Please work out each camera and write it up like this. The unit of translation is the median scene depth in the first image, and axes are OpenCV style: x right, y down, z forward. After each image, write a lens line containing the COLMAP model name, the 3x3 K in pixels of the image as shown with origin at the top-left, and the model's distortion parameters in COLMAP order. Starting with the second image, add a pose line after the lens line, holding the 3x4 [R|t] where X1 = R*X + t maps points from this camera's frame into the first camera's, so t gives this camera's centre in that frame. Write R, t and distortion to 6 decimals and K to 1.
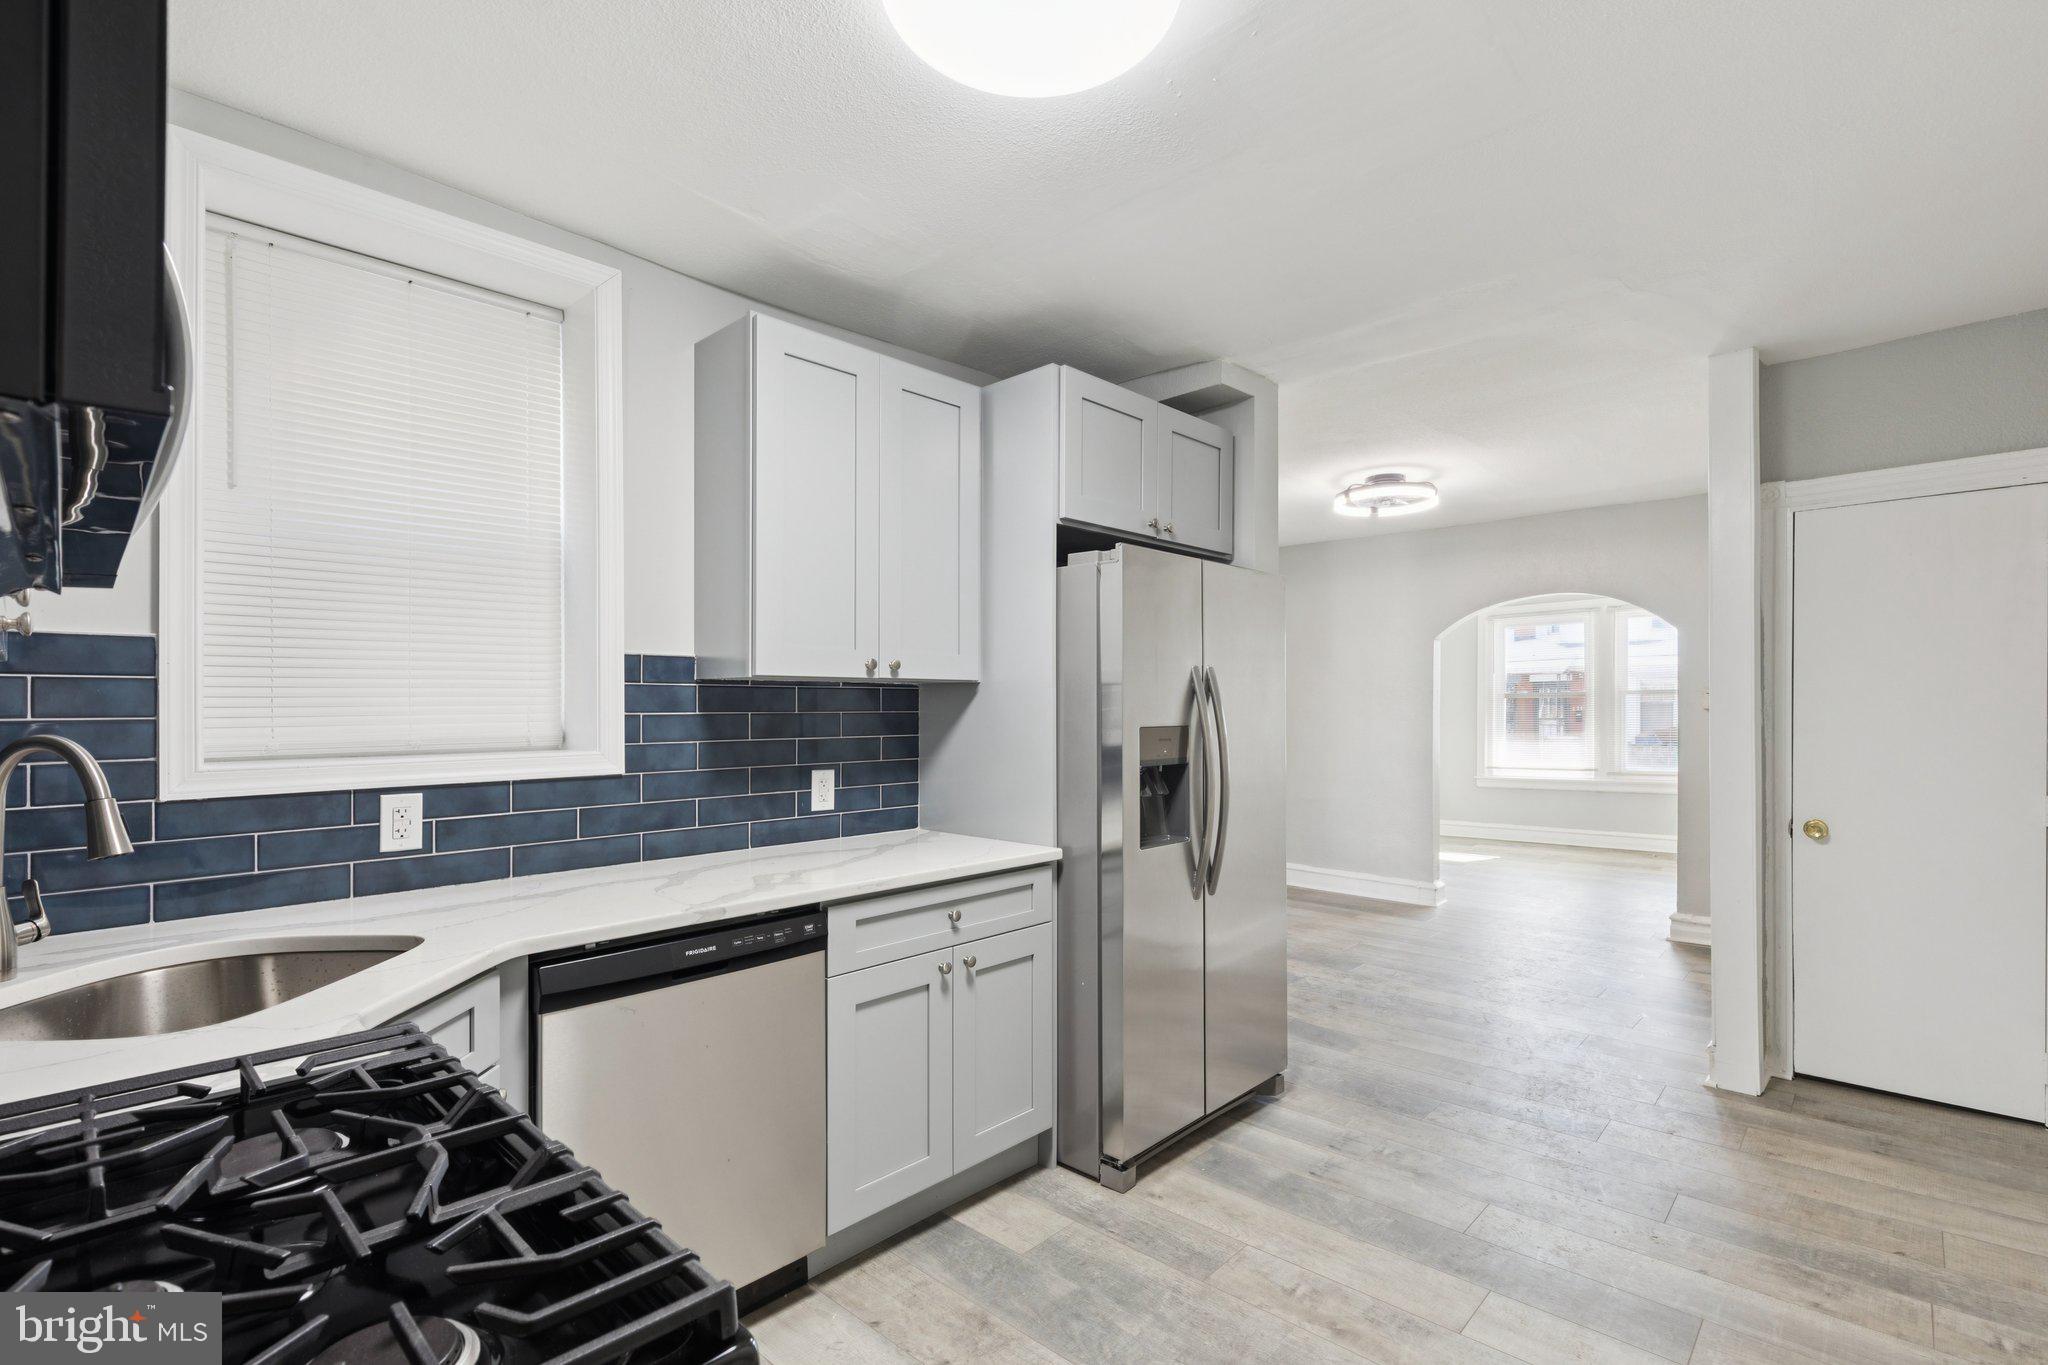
lens RADIAL K [[923.7, 0, 1035.9], [0, 923.7, 702.3], [0, 0, 1]] dist [-0.000589, -0.000071]
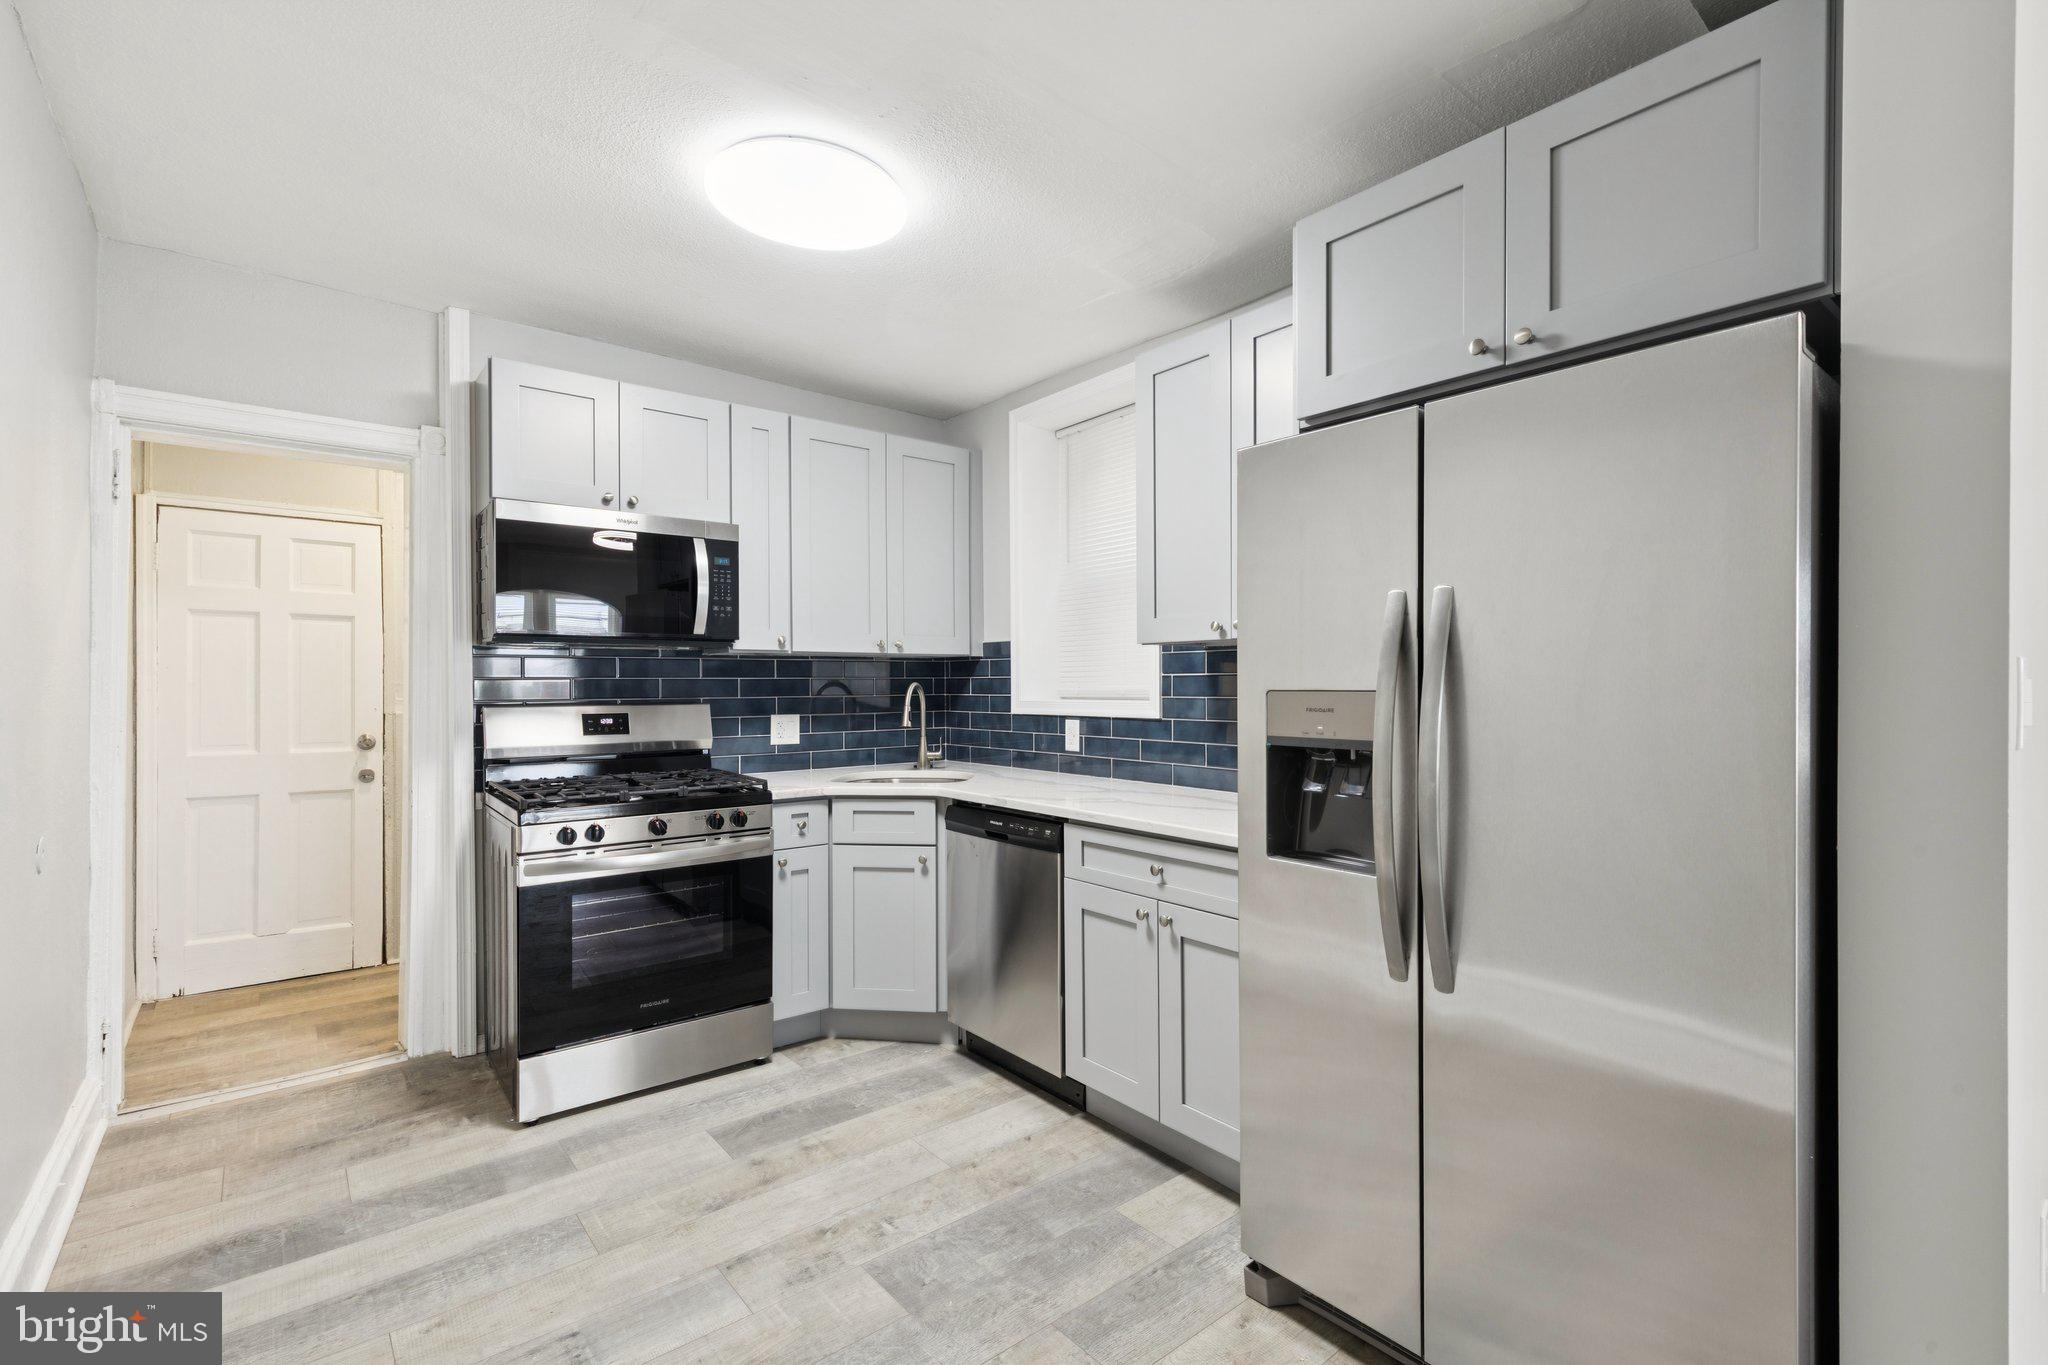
lens RADIAL K [[913.4, 0, 1028.6], [0, 913.4, 688.4], [0, 0, 1]] dist [0.004995, 0.000203]
pose [[-0.127367, 0.011006, -0.991795, 0.904902], [0.011427, 0.999888, 0.009628, 0.017492], [0.991790, -0.010107, -0.127479, 0.959716]]
